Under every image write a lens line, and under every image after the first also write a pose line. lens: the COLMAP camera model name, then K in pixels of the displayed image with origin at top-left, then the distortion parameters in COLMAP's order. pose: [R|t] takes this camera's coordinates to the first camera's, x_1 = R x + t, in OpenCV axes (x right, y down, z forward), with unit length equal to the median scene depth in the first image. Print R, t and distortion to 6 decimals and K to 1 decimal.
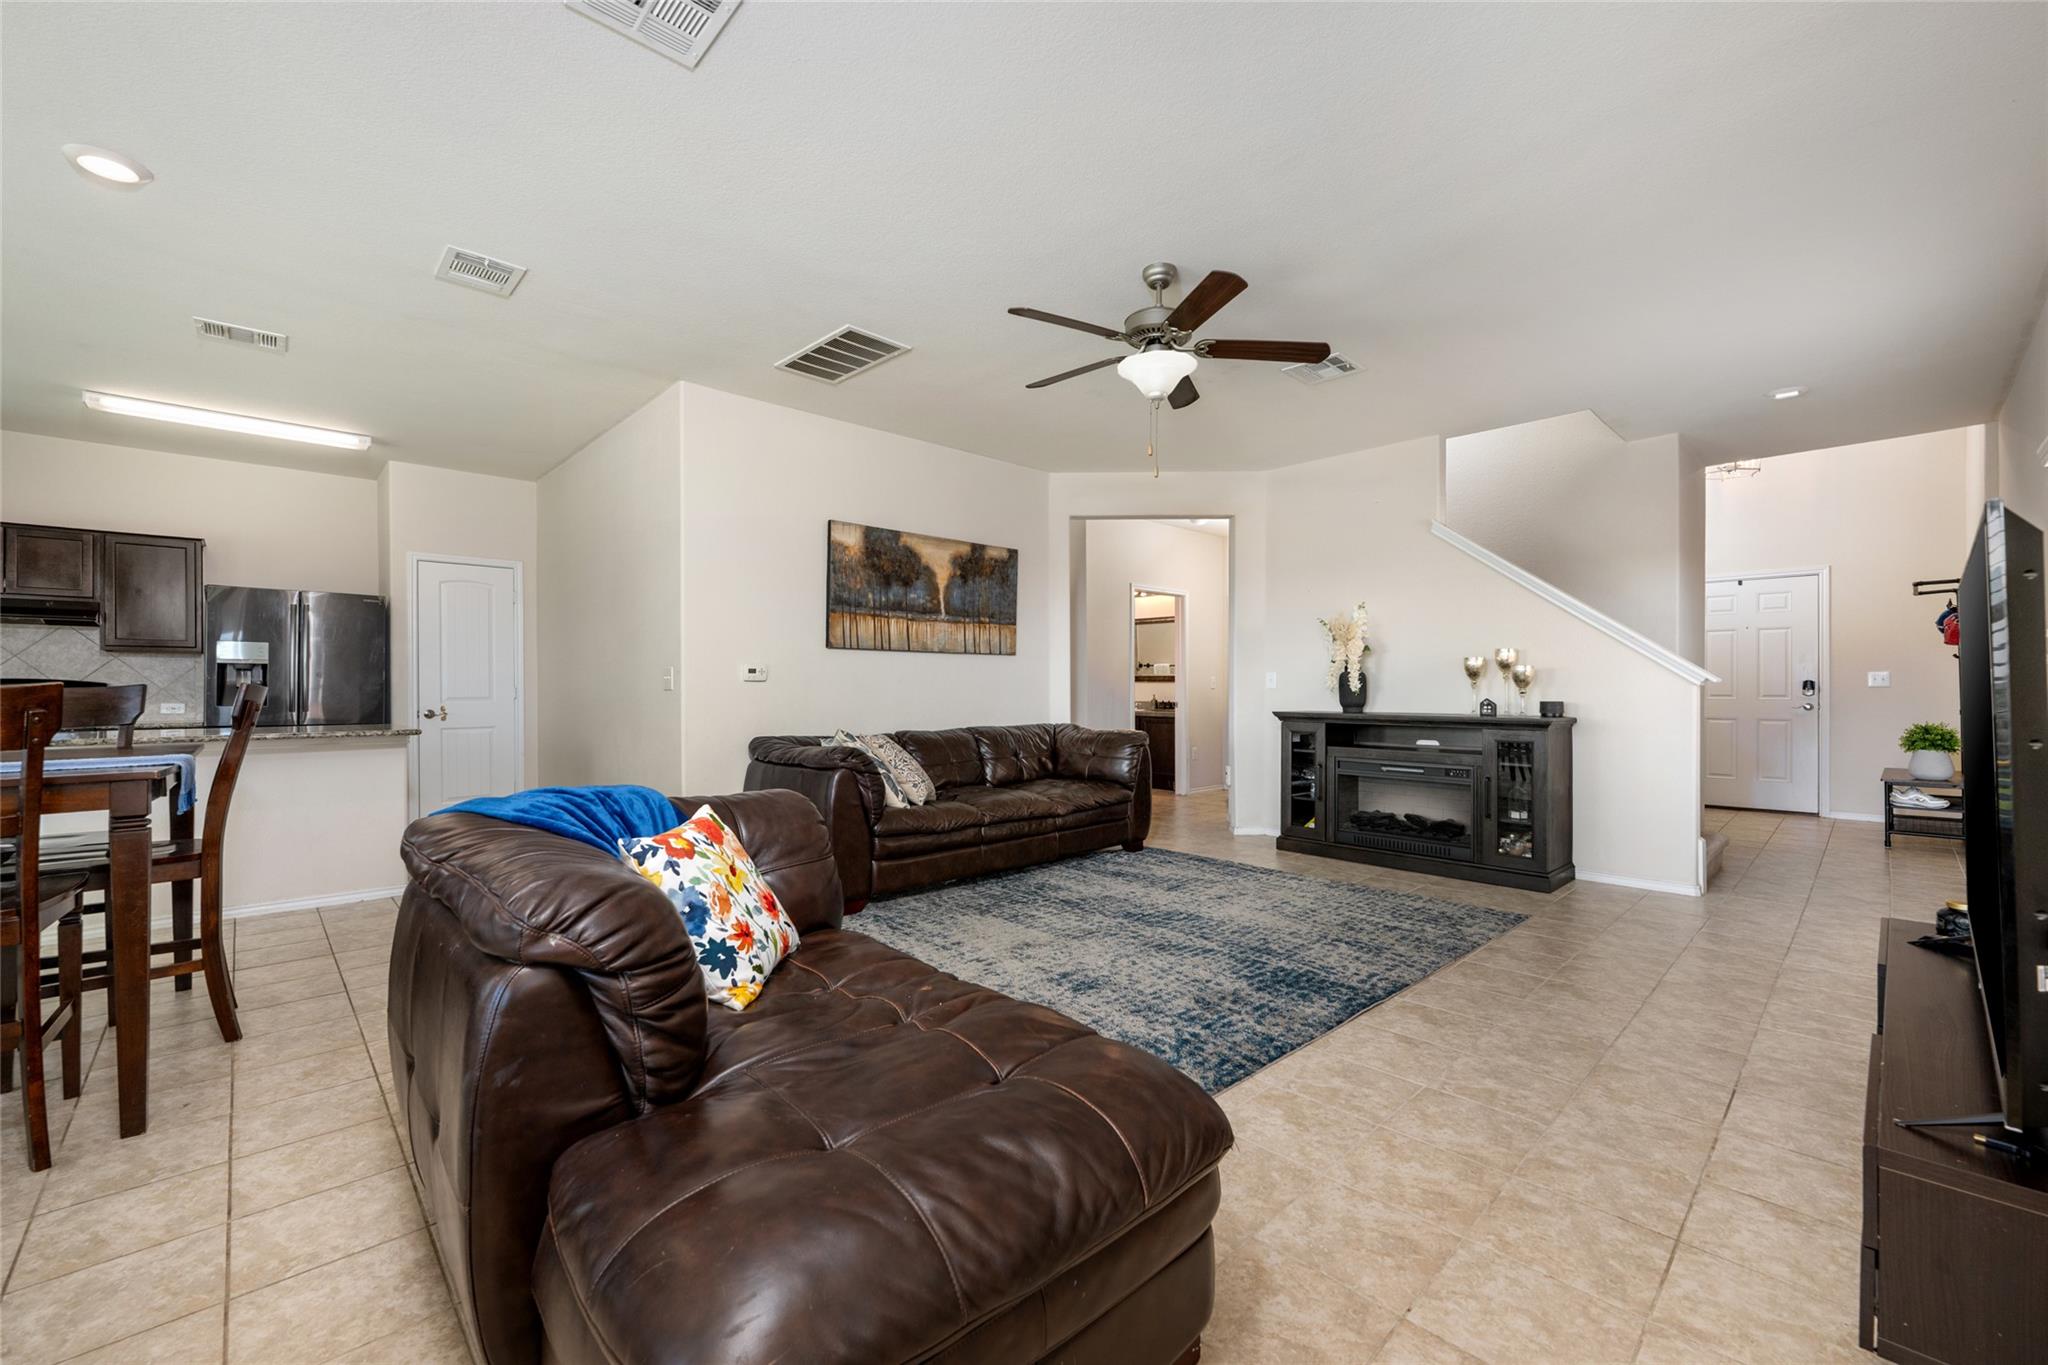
lens RADIAL K [[819.6, 0, 1028.9], [0, 819.6, 685.9], [0, 0, 1]] dist [-0.000691, -0.000003]
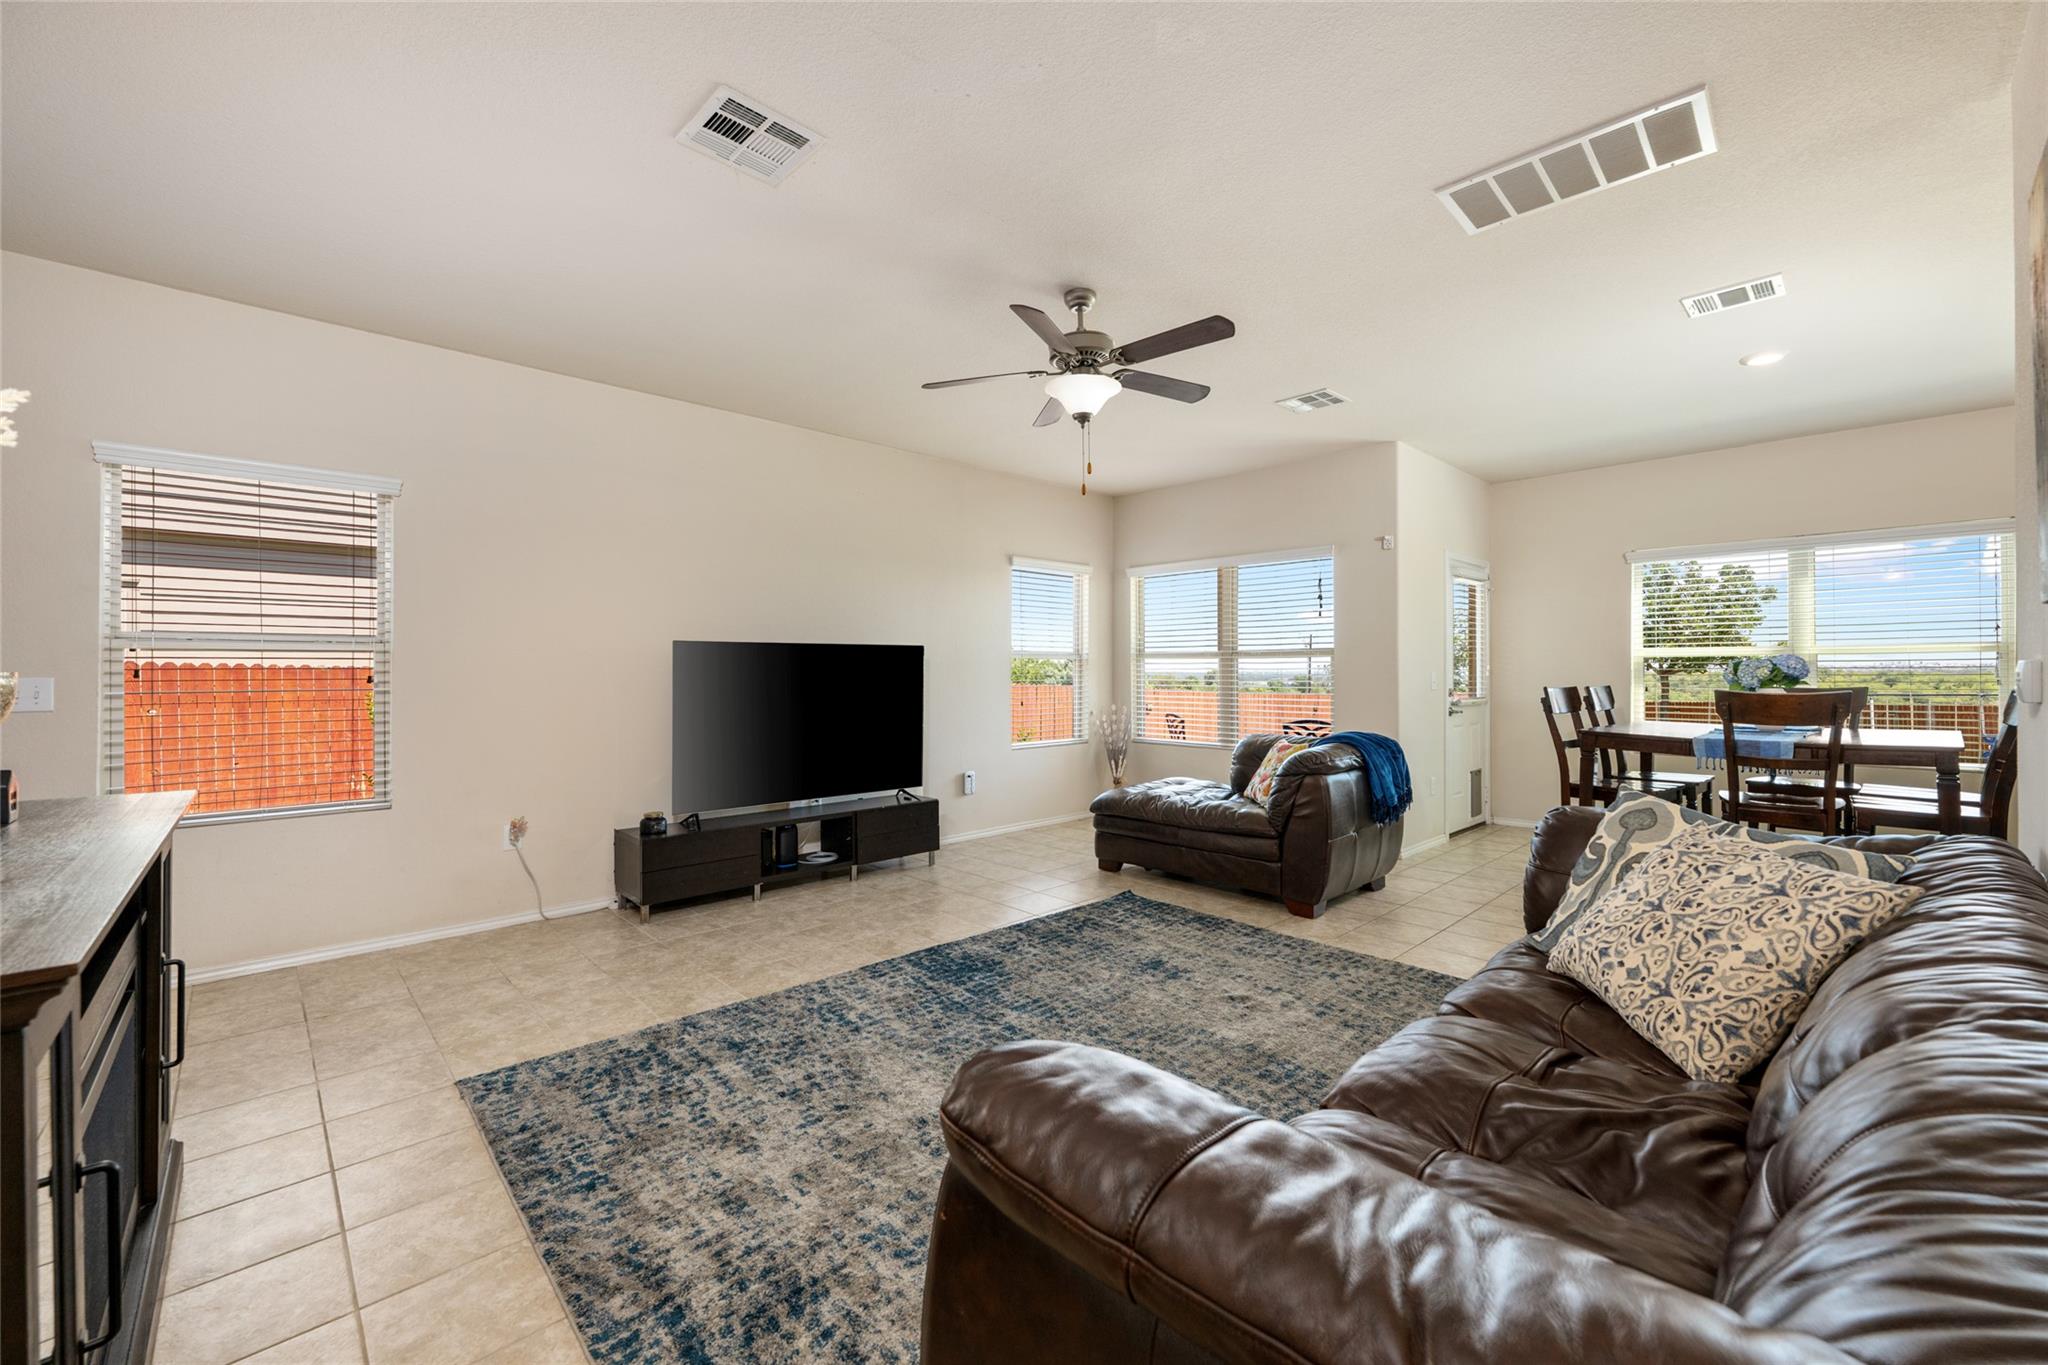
lens RADIAL K [[819.6, 0, 1015.2], [0, 819.6, 670.1], [0, 0, 1]] dist [-0.000691, -0.000003]
pose [[-0.999882, 0.005133, 0.014489, 0.147232], [0.005121, 0.999987, -0.000866, -0.022601], [-0.014493, -0.000792, -0.999895, 1.313018]]
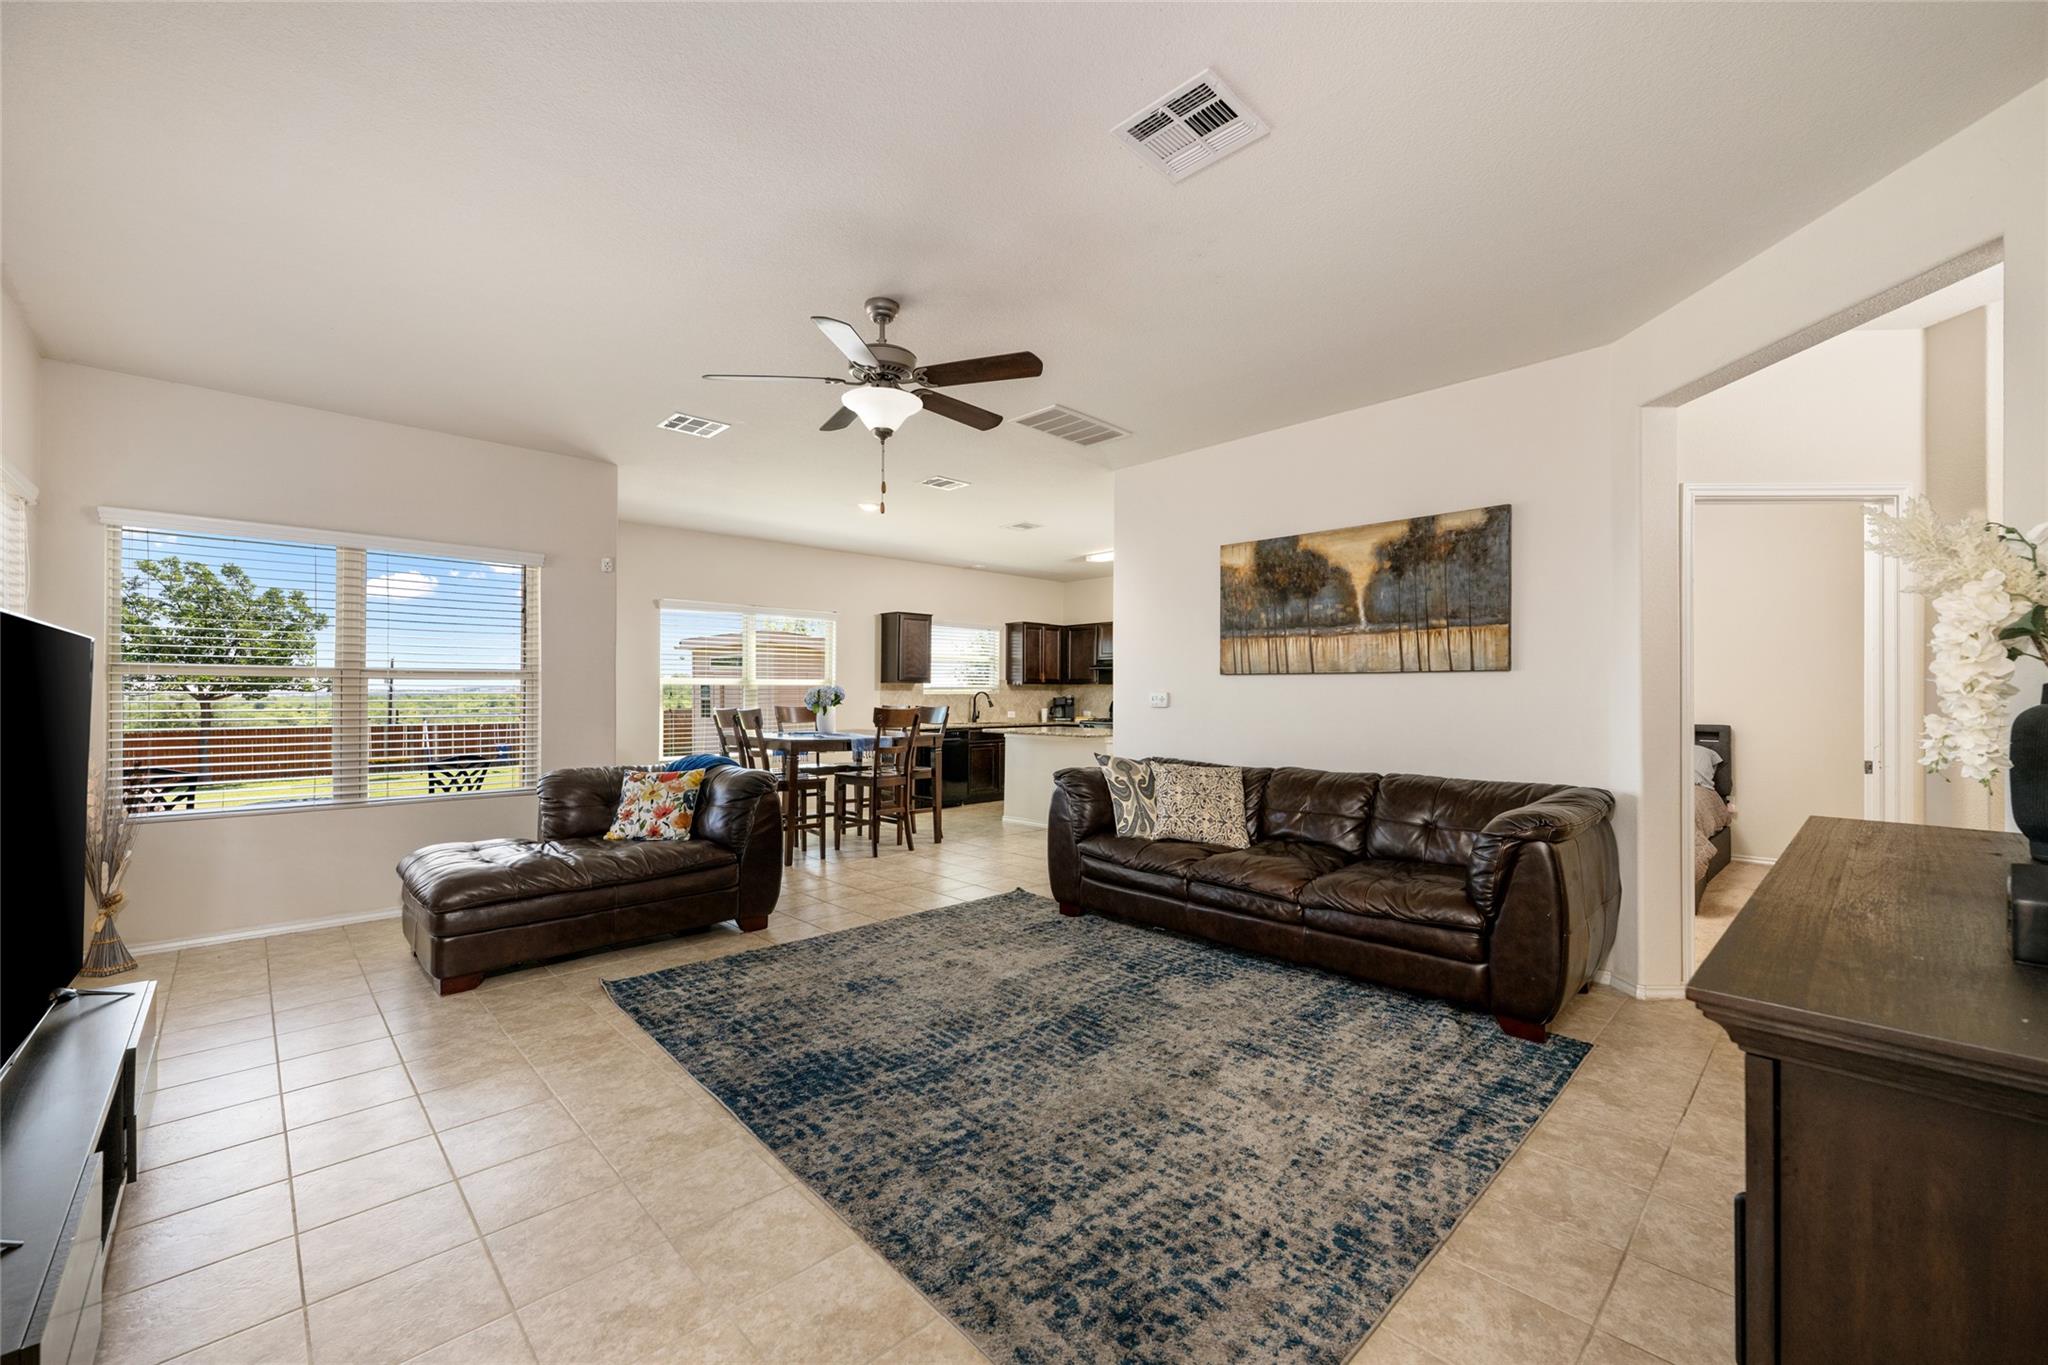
lens RADIAL K [[819.6, 0, 1032.2], [0, 819.6, 681.9], [0, 0, 1]] dist [-0.000691, -0.000003]
pose [[0.009189, -0.012437, -0.999880, 0.745336], [-0.001757, 0.999921, -0.012454, -0.024807], [0.999956, 0.001872, 0.009167, 0.761428]]
